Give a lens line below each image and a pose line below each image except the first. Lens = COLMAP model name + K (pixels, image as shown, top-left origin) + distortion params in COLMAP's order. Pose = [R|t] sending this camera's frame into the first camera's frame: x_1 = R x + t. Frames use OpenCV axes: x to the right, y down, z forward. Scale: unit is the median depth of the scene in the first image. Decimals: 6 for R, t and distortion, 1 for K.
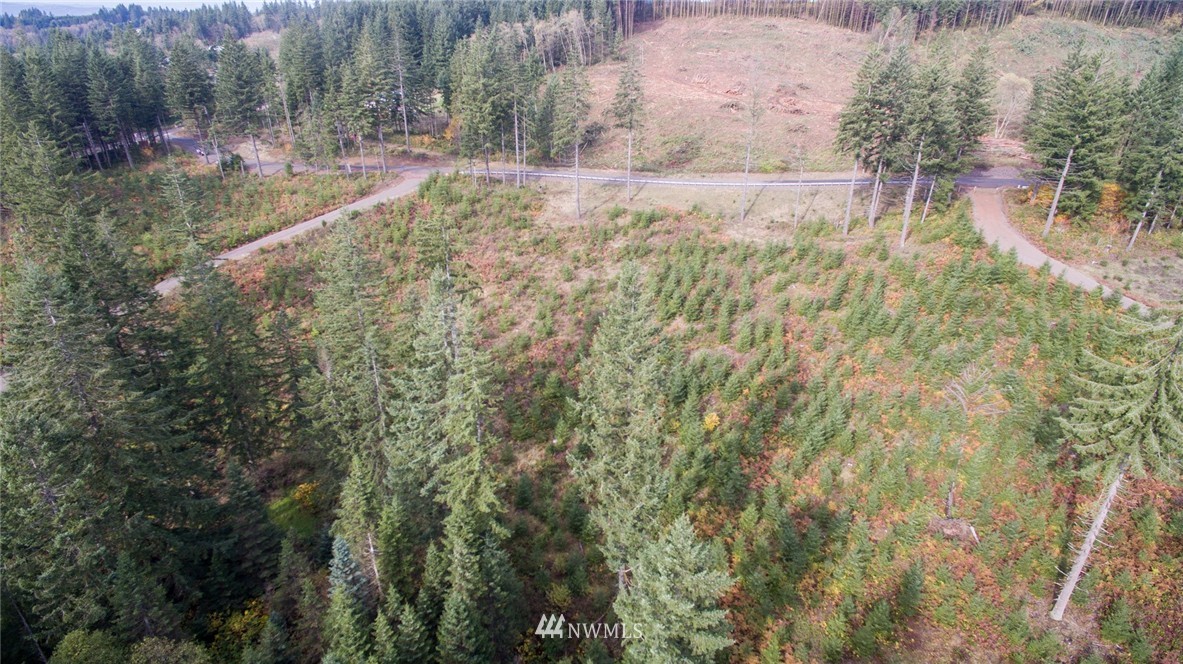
lens RADIAL K [[670.0, 0, 592.9], [0, 670.0, 335.4], [0, 0, 1]] dist [0.012801, -0.002176]
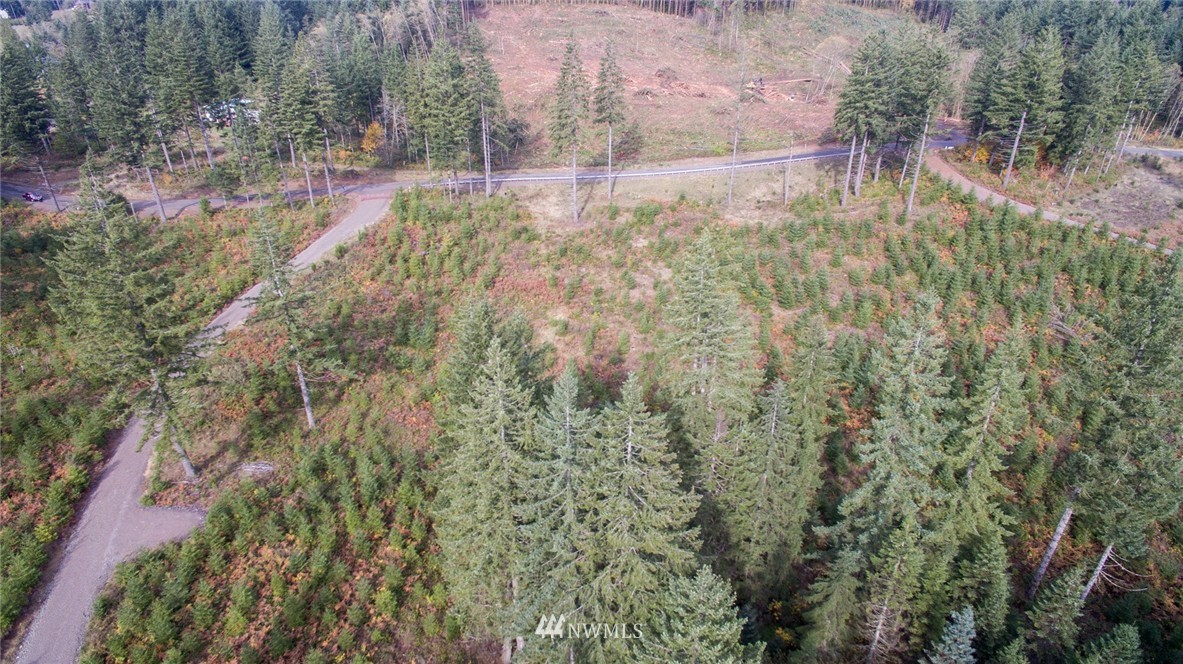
lens RADIAL K [[670.0, 0, 592.9], [0, 670.0, 335.4], [0, 0, 1]] dist [0.012801, -0.002176]
pose [[0.924619, -0.181066, 0.335103, -0.349991], [0.175221, 0.983365, 0.047868, -0.058983], [-0.338196, 0.014458, 0.940965, 0.106615]]
